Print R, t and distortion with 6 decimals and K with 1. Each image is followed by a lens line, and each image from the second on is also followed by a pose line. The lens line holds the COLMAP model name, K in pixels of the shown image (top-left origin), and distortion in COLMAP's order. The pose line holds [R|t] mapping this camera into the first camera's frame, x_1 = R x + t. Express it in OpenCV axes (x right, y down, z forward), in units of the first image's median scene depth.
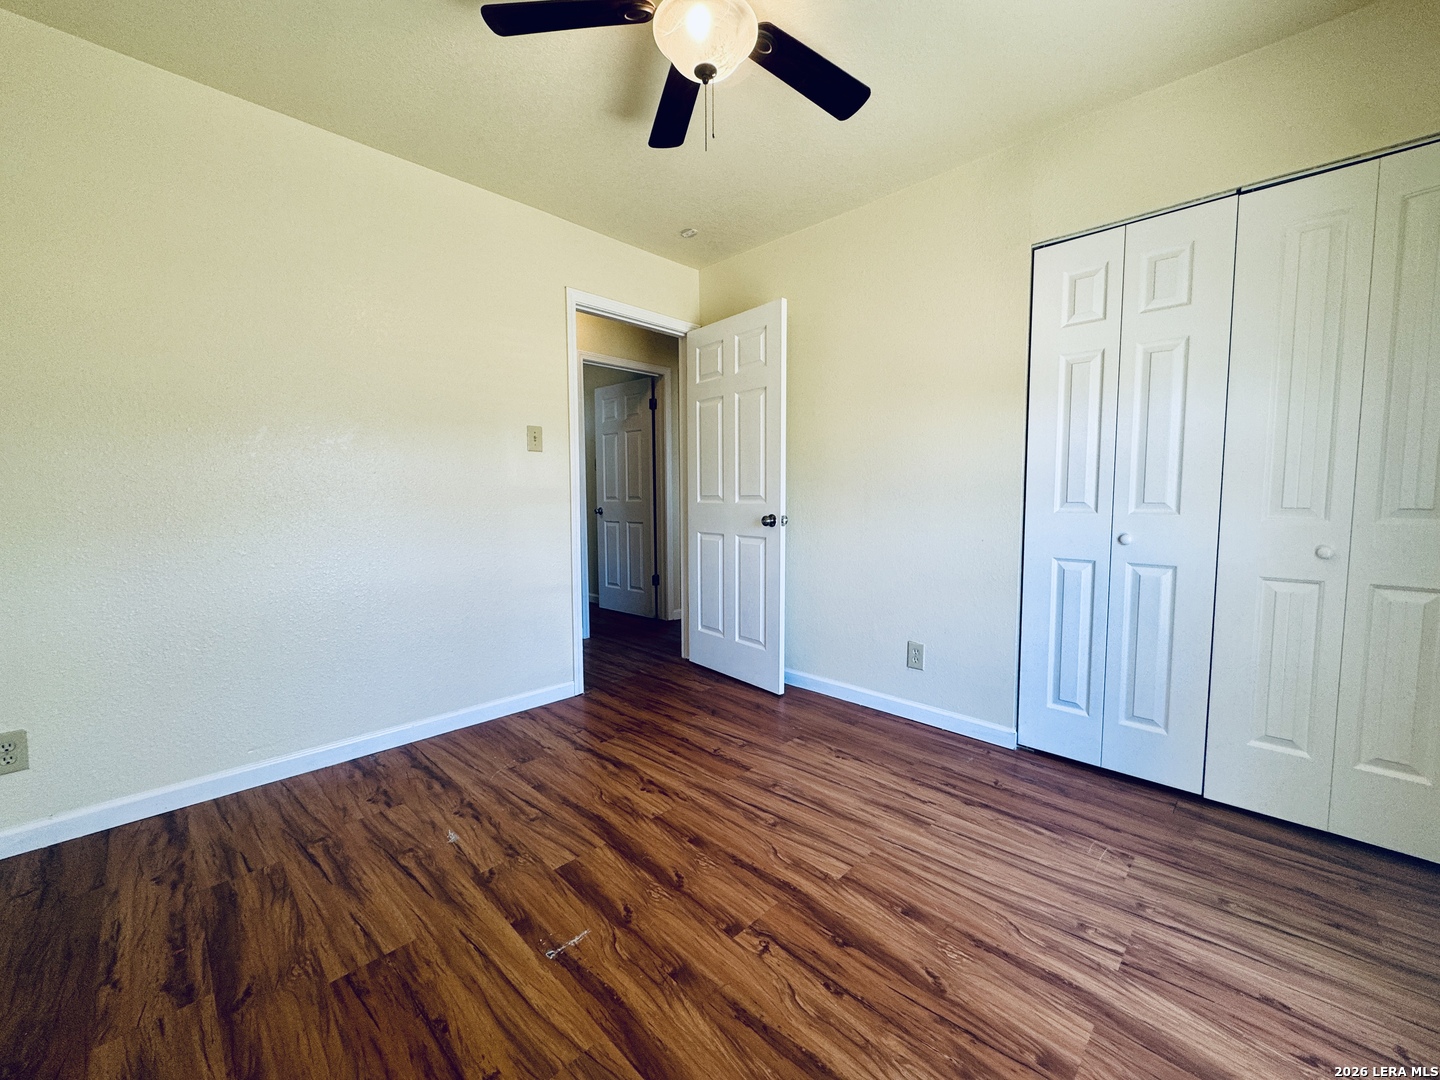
lens RADIAL K [[579.1, 0, 720.0], [0, 579.1, 540.0], [0, 0, 1]] dist [-0.000926, 0.000043]
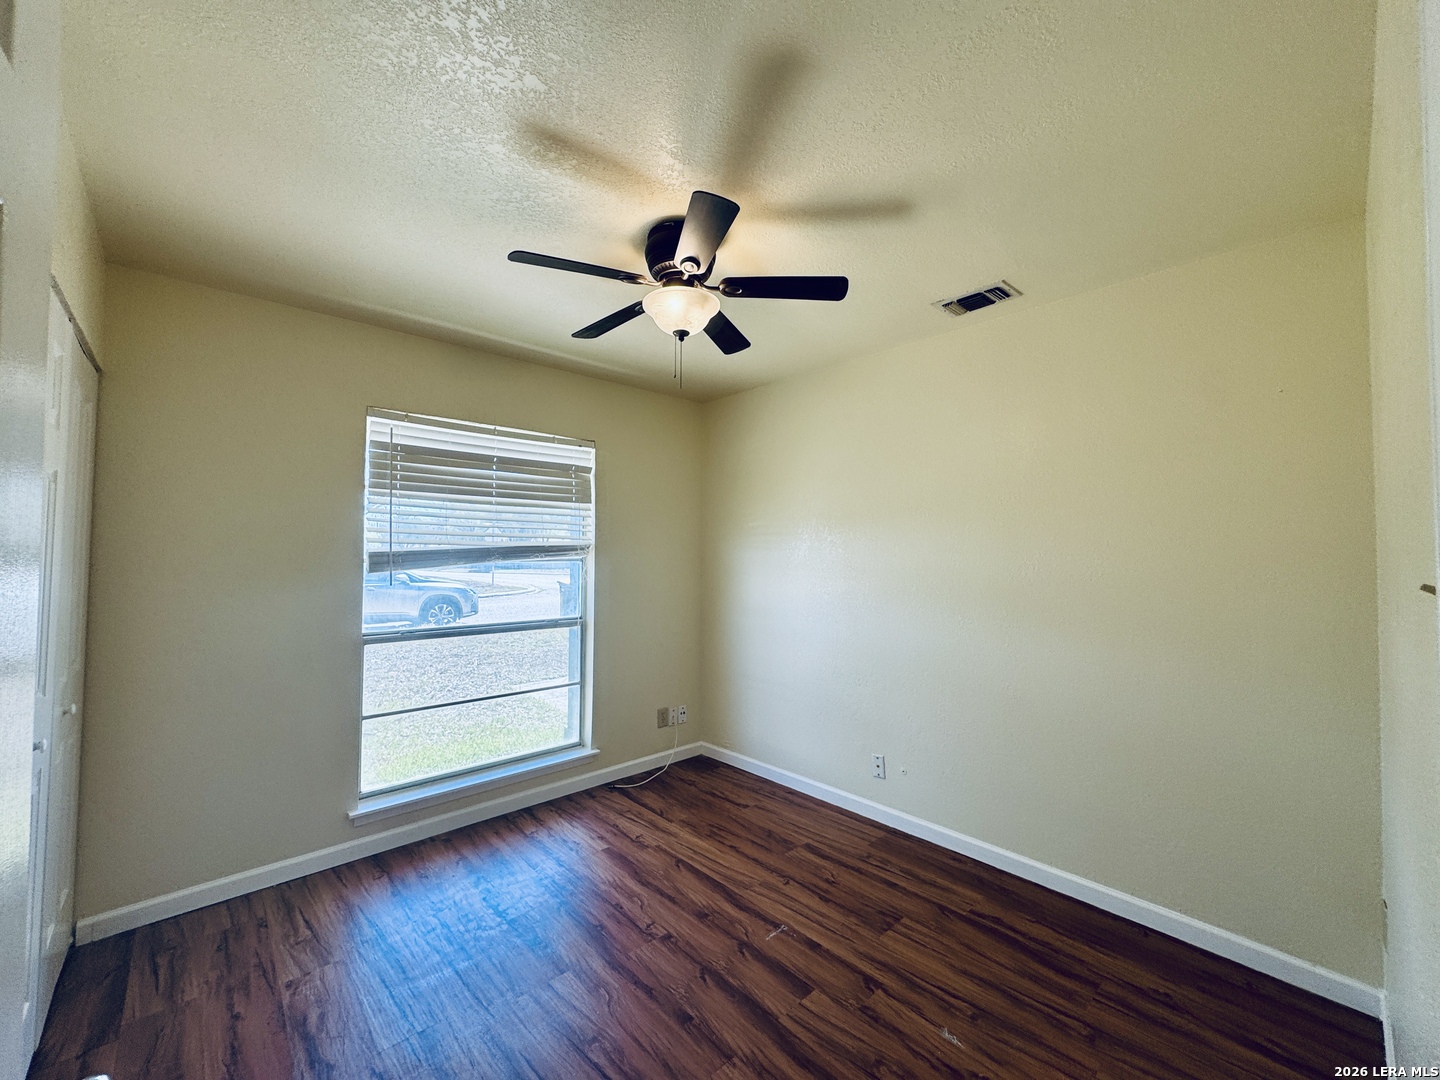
lens RADIAL K [[579.1, 0, 720.0], [0, 579.1, 540.0], [0, 0, 1]] dist [-0.000926, 0.000043]
pose [[-0.998867, 0.000368, 0.047582, -0.176677], [0.003013, 0.998452, 0.055535, -0.398887], [-0.047488, 0.055615, -0.997322, 2.330188]]
